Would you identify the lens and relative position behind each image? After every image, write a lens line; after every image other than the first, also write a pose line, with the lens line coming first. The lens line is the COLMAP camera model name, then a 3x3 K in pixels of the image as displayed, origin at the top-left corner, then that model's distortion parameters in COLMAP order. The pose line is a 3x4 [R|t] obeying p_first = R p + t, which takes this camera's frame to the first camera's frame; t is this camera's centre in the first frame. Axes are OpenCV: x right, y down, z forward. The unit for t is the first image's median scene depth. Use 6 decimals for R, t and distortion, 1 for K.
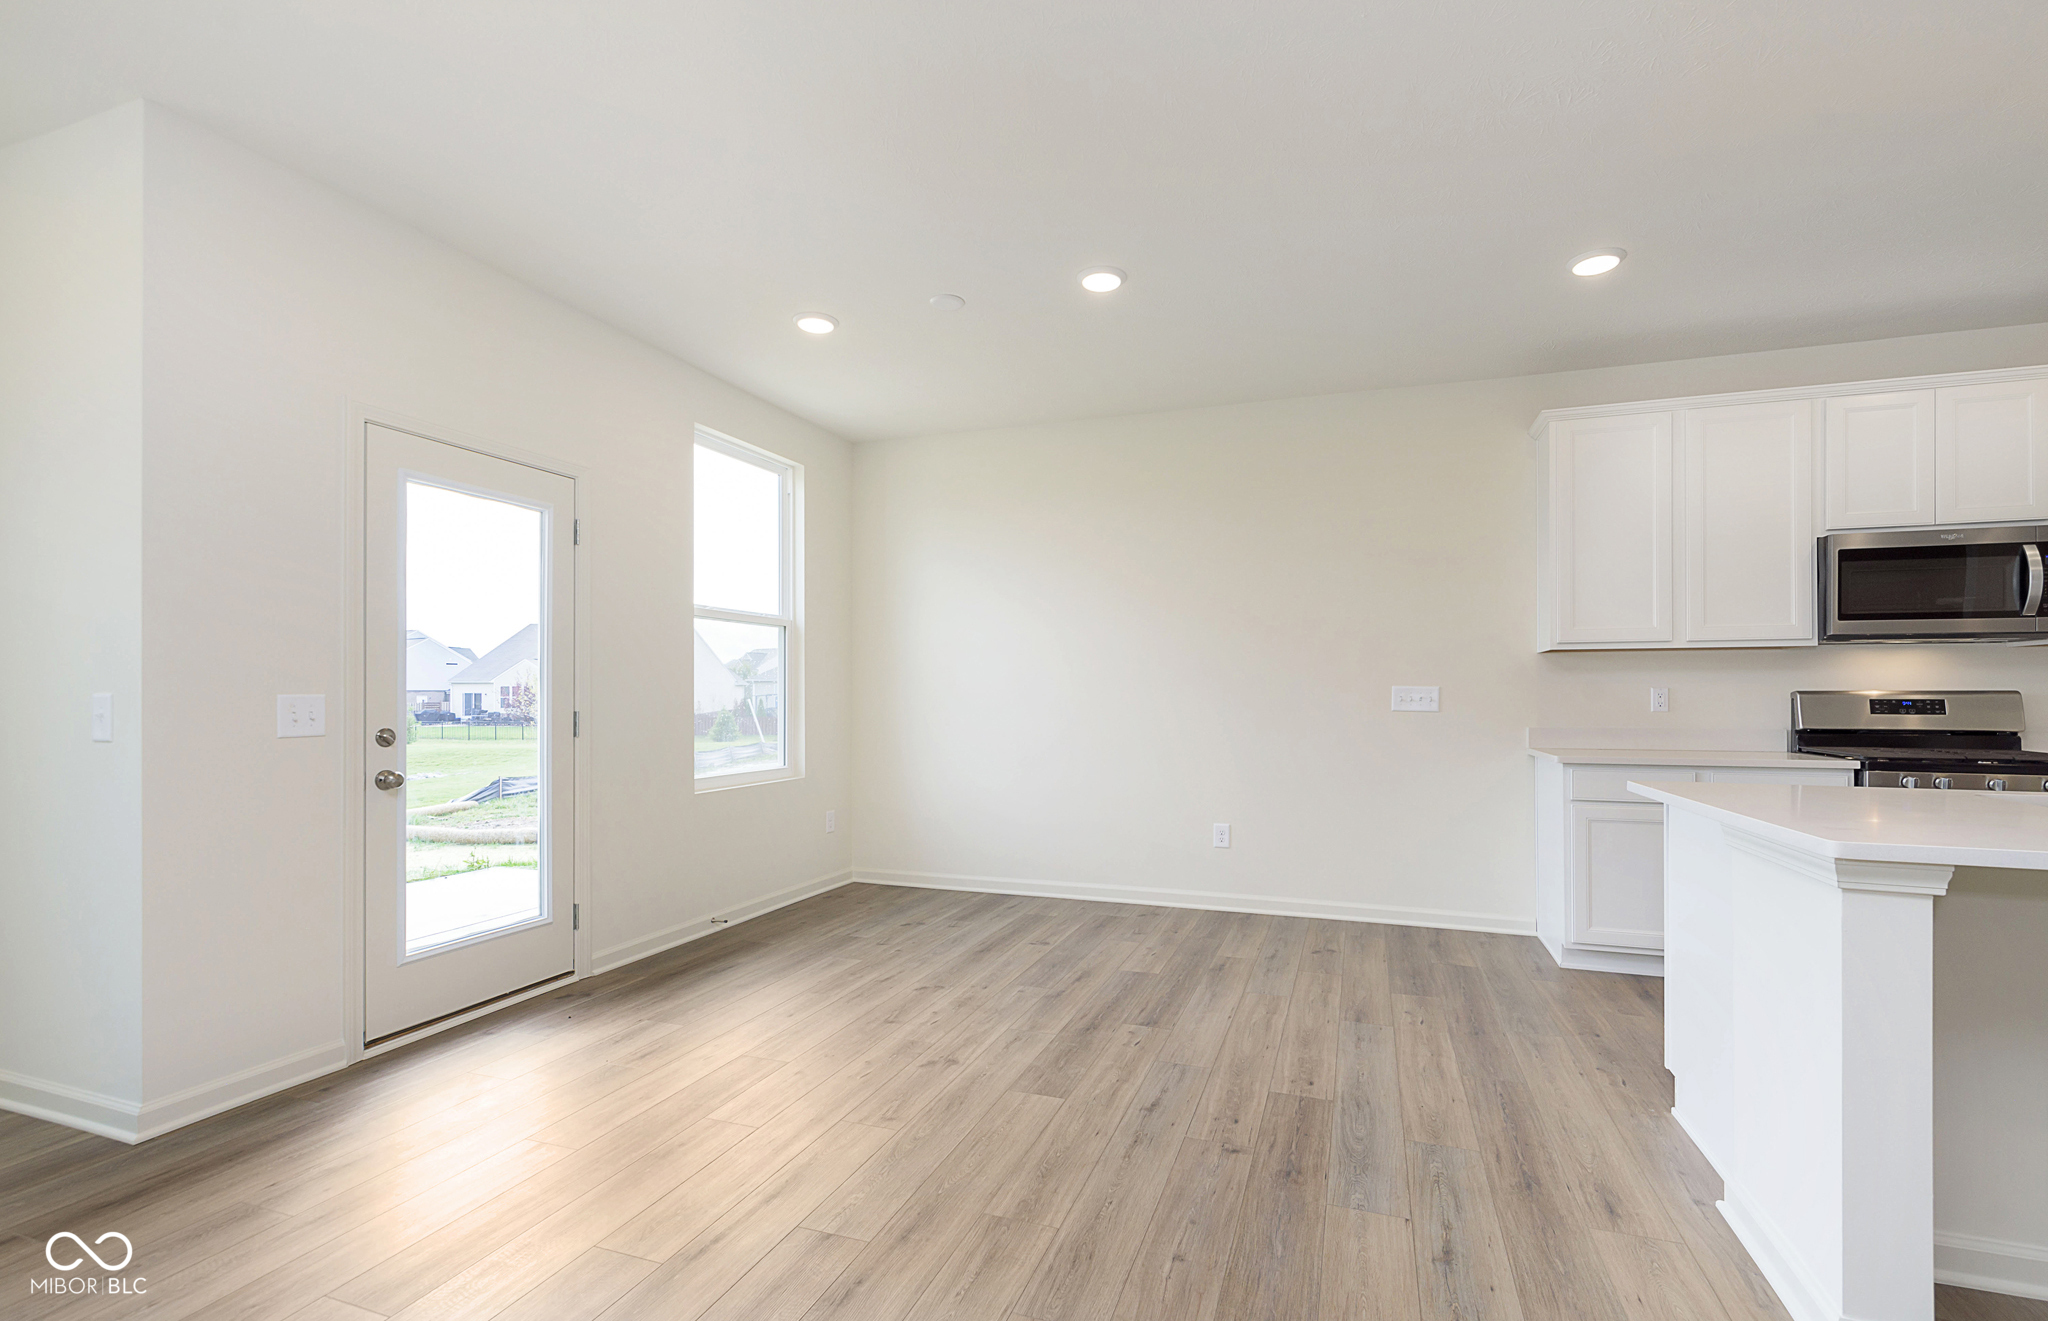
lens RADIAL K [[908.8, 0, 1032.9], [0, 908.8, 671.3], [0, 0, 1]] dist [-0.001193, -0.000170]
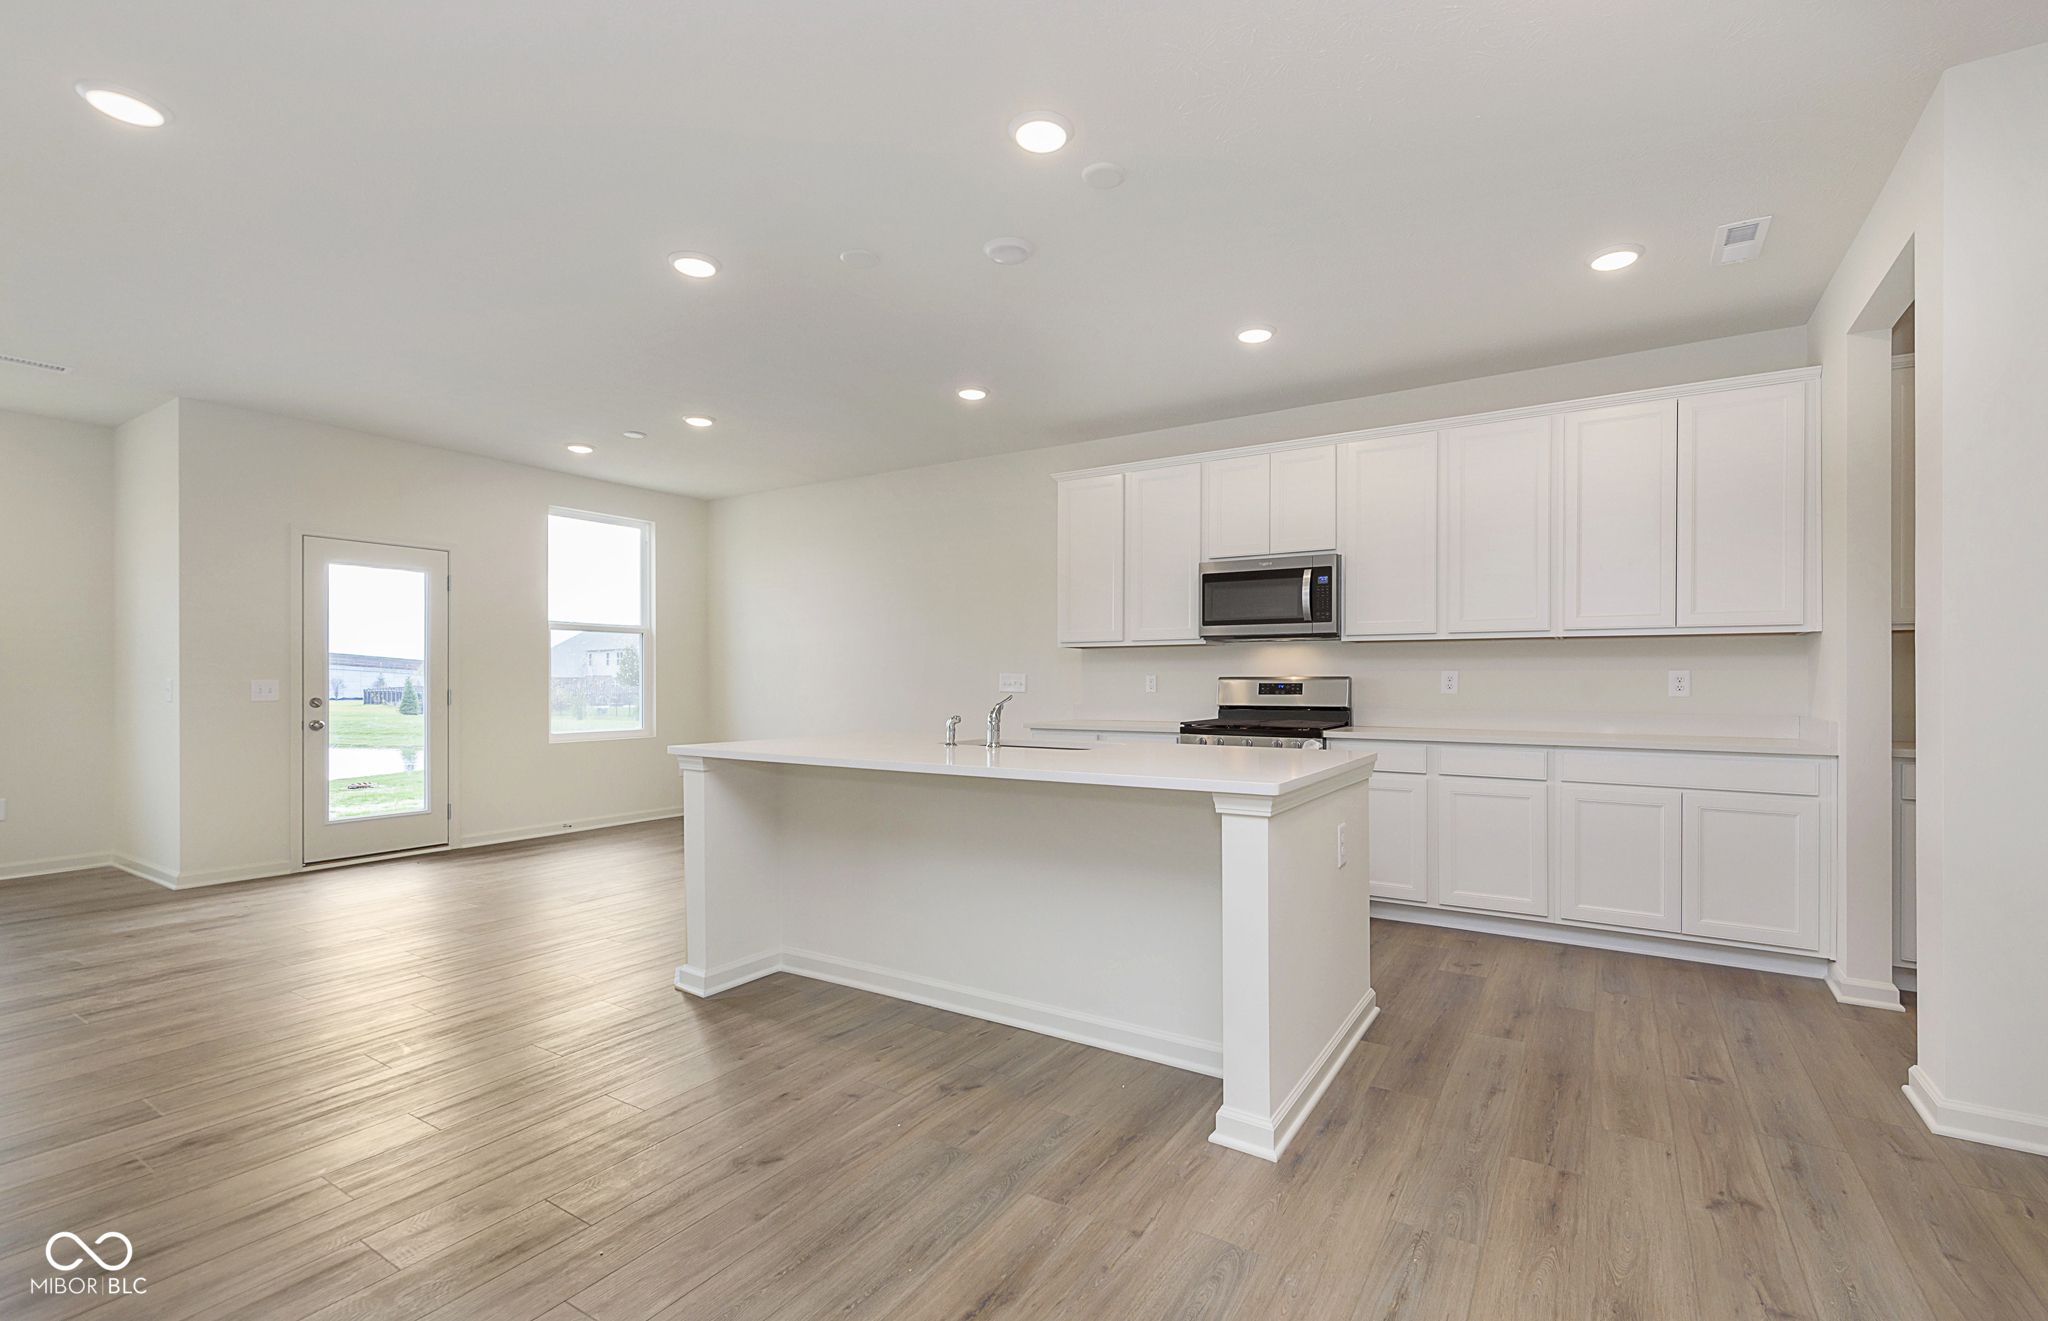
lens RADIAL K [[861.7, 0, 1020.3], [0, 861.7, 679.1], [0, 0, 1]] dist [-0.024289, 0.000000]
pose [[0.978753, -0.000180, -0.205042, 0.841206], [0.005062, 0.999716, 0.023285, -0.006431], [0.204979, -0.023828, 0.978476, -0.315964]]
